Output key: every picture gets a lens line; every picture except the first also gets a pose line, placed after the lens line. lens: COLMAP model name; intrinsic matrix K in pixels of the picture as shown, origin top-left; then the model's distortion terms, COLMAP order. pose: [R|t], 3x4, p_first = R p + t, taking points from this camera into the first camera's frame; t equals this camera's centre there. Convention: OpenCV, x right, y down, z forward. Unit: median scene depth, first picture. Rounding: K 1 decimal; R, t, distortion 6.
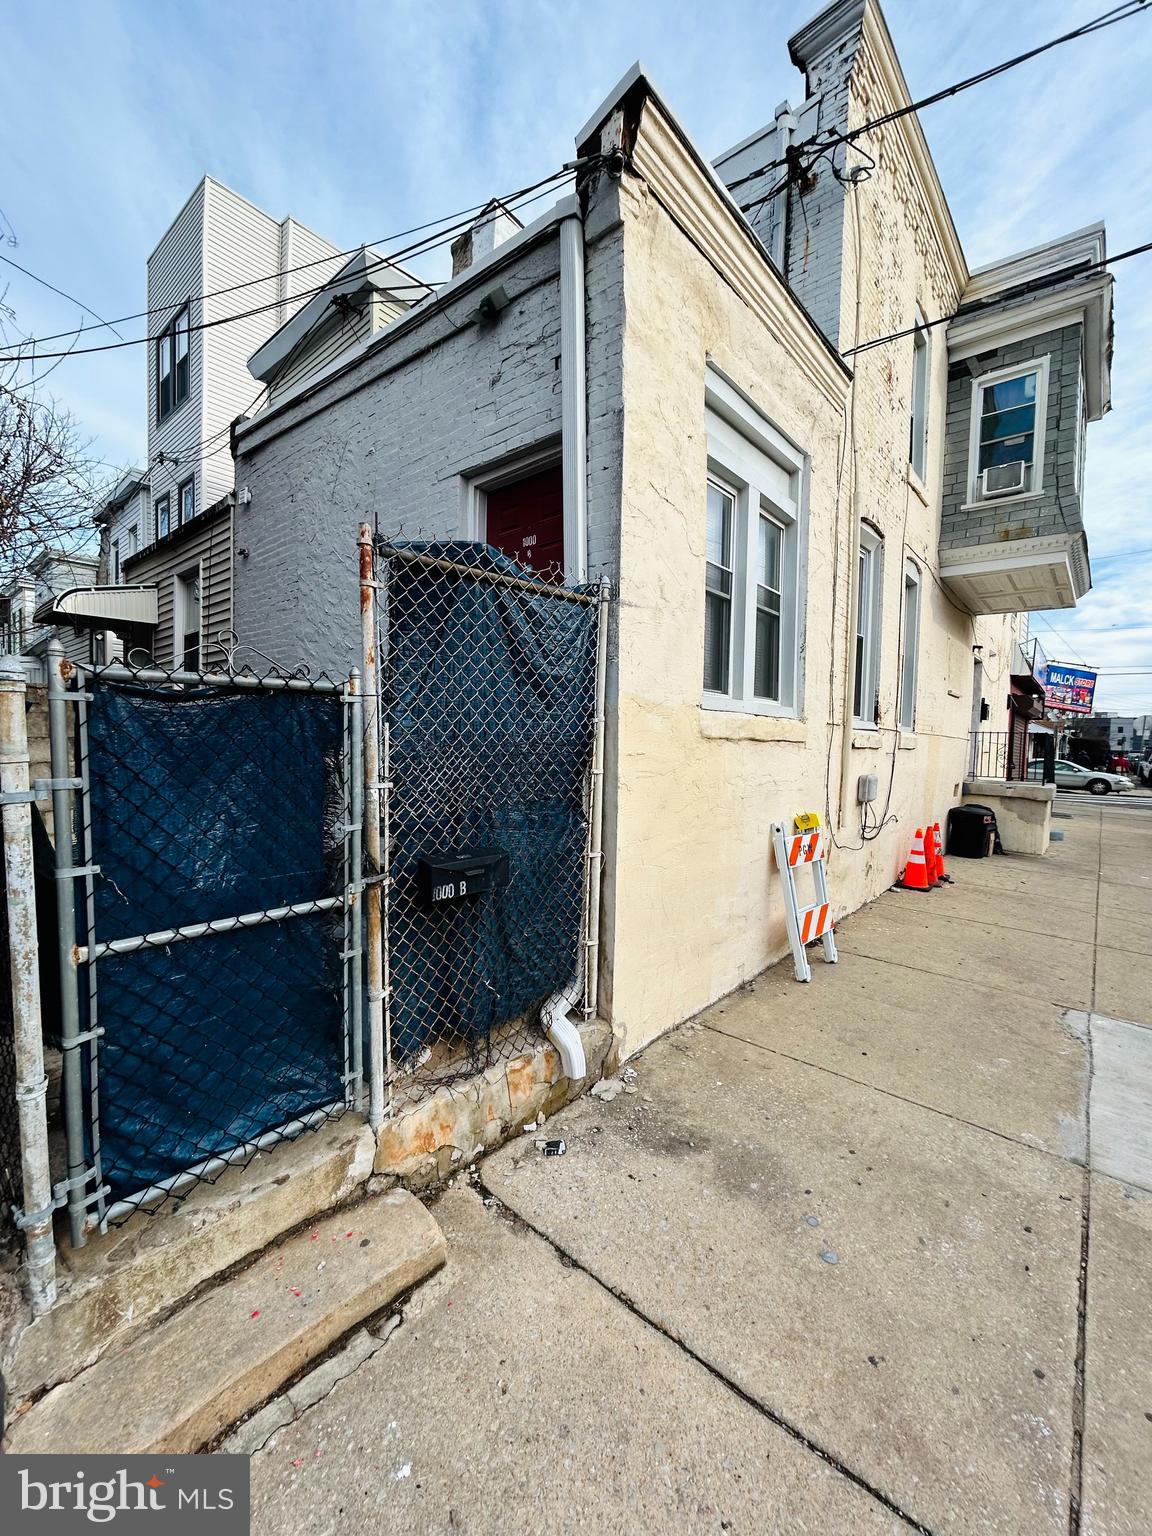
lens RADIAL K [[617.5, 0, 581.3], [0, 617.5, 767.4], [0, 0, 1]] dist [-0.000300, -0.000441]
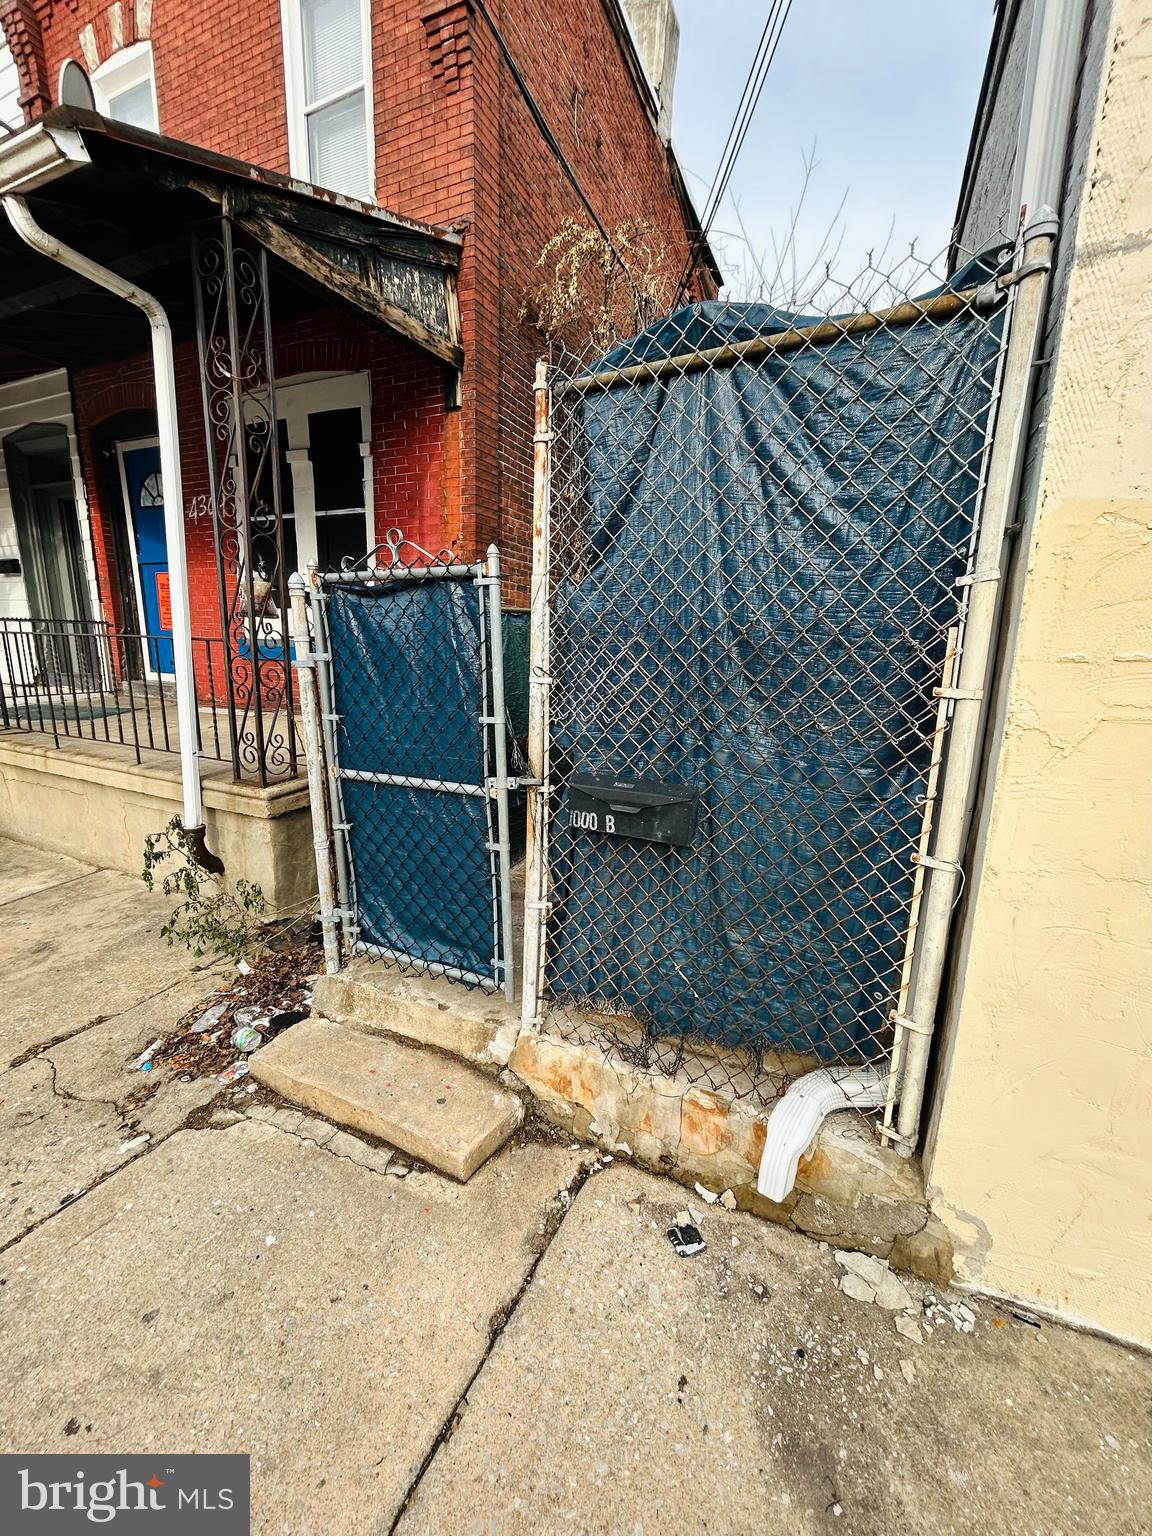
lens RADIAL K [[617.5, 0, 581.8], [0, 617.5, 771.5], [0, 0, 1]] dist [-0.000300, -0.000441]
pose [[0.264464, 0.182085, -0.947050, 0.575934], [-0.059315, 0.983226, 0.172477, 0.002150], [0.962570, 0.010560, 0.270828, 0.852562]]
